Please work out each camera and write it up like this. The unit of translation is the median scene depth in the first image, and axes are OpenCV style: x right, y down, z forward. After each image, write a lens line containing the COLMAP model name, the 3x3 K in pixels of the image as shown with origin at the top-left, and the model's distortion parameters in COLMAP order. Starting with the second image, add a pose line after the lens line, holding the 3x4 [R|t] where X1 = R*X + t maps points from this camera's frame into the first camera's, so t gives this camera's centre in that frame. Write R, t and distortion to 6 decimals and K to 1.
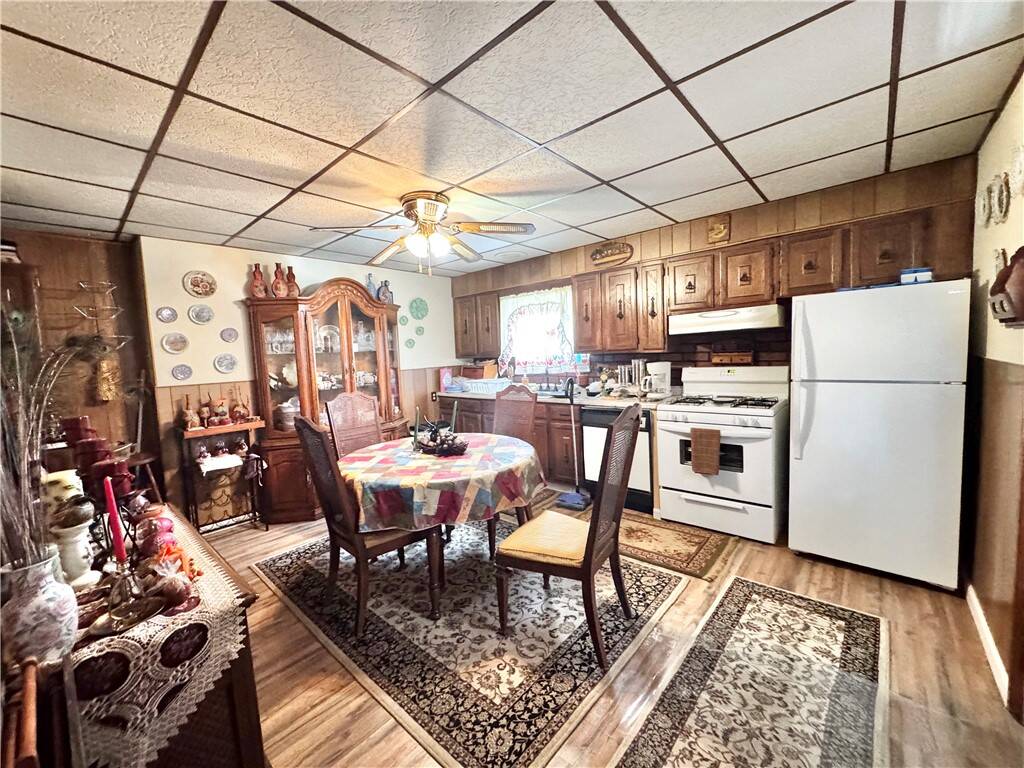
lens RADIAL K [[407.3, 0, 511.9], [0, 407.3, 383.2], [0, 0, 1]] dist [-0.002287, 0.000061]
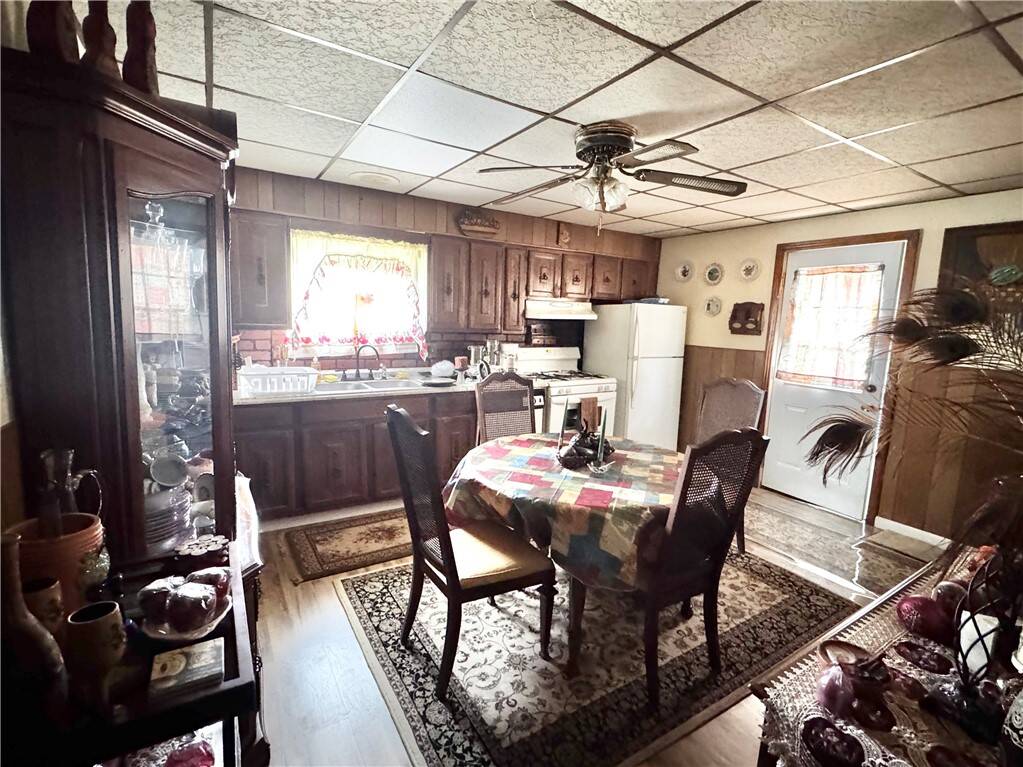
lens RADIAL K [[474.2, 0, 511.5], [0, 474.2, 383.5], [0, 0, 1]] dist [-0.002801, -0.000114]
pose [[0.277781, -0.080880, 0.957233, -1.064576], [0.023862, 0.996723, 0.077293, -0.054719], [-0.960348, 0.001371, 0.278801, 0.862473]]
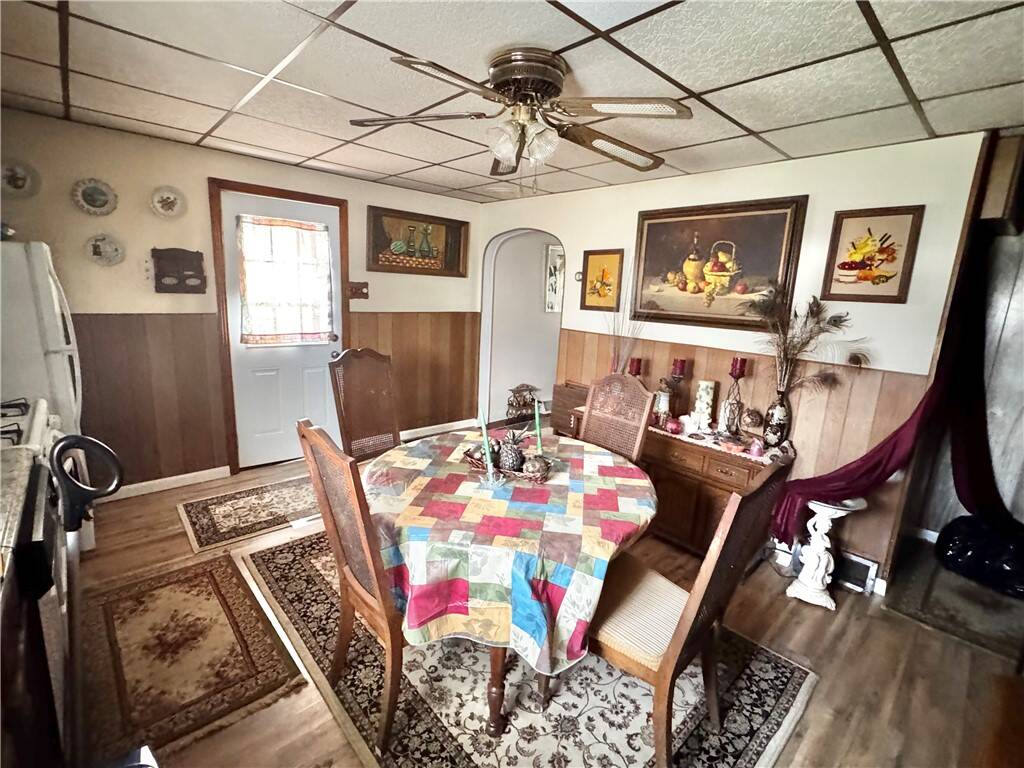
lens RADIAL K [[468.7, 0, 511.8], [0, 468.7, 382.9], [0, 0, 1]] dist [-0.000276, -0.000890]
pose [[-0.995356, -0.024045, 0.093214, -0.248320], [0.002198, 0.962374, 0.271718, -0.177490], [-0.096241, 0.270661, -0.957852, 1.659458]]
